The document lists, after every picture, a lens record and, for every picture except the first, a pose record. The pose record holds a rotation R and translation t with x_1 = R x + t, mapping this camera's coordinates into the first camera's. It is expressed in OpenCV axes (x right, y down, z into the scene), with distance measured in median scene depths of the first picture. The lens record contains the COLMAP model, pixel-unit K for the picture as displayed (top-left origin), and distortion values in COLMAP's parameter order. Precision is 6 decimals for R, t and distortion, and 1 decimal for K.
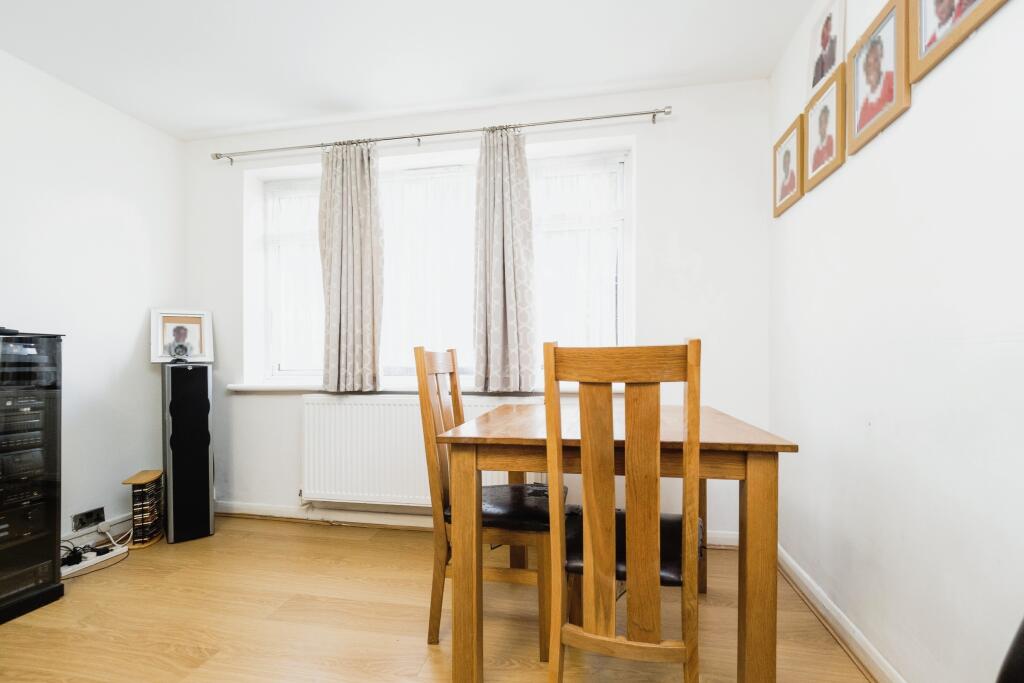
lens RADIAL K [[424.4, 0, 537.1], [0, 424.4, 365.6], [0, 0, 1]] dist [-0.002905, -0.001002]
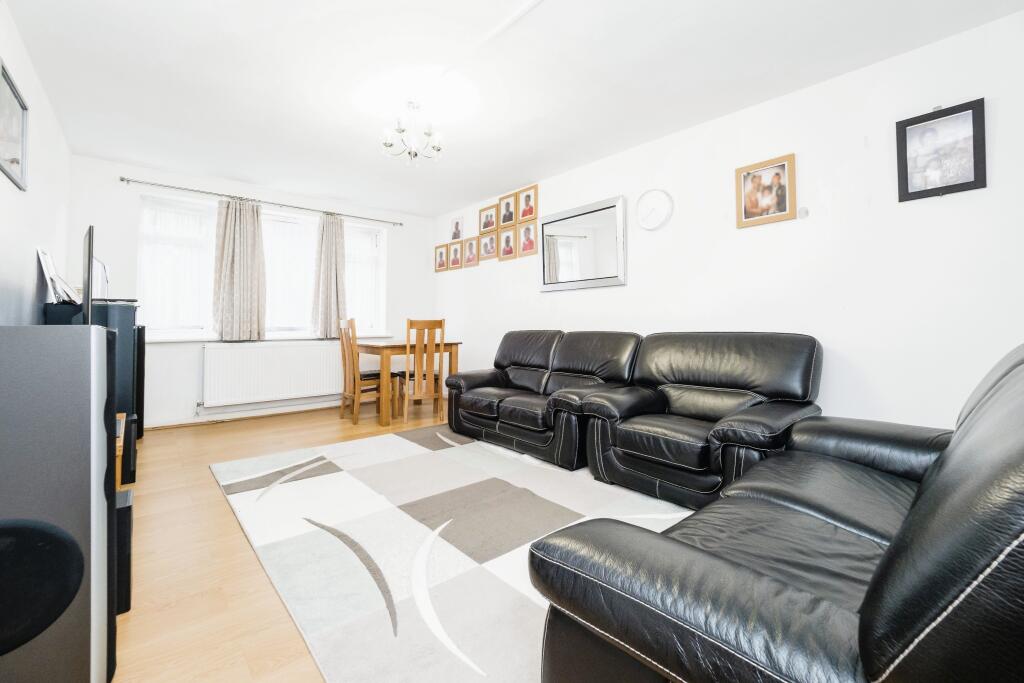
lens RADIAL K [[449.7, 0, 513.3], [0, 449.7, 316.1], [0, 0, 1]] dist [-0.005214, -0.000479]
pose [[0.638830, 0.019398, 0.769103, -1.212925], [0.005529, 0.999540, -0.029803, 0.023284], [-0.769328, 0.023292, 0.638429, -1.107715]]
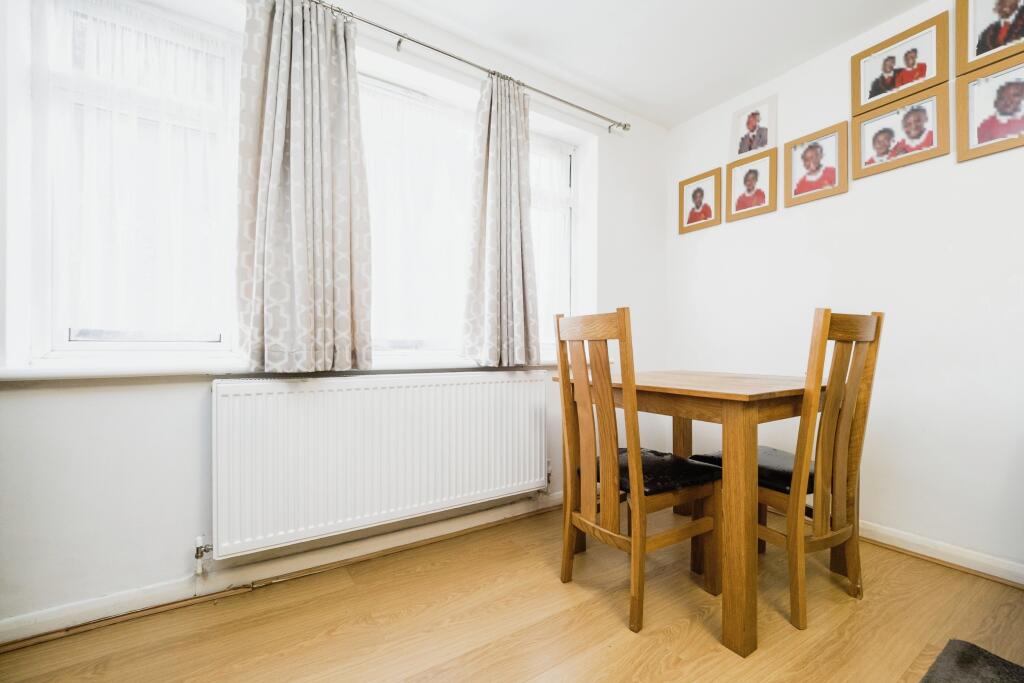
lens RADIAL K [[424.4, 0, 500.6], [0, 424.4, 354.2], [0, 0, 1]] dist [-0.002905, -0.001002]
pose [[0.743825, 0.001490, 0.668373, -0.697012], [0.000617, 0.999996, -0.002917, 0.037055], [-0.668375, 0.002582, 0.743820, 0.328115]]
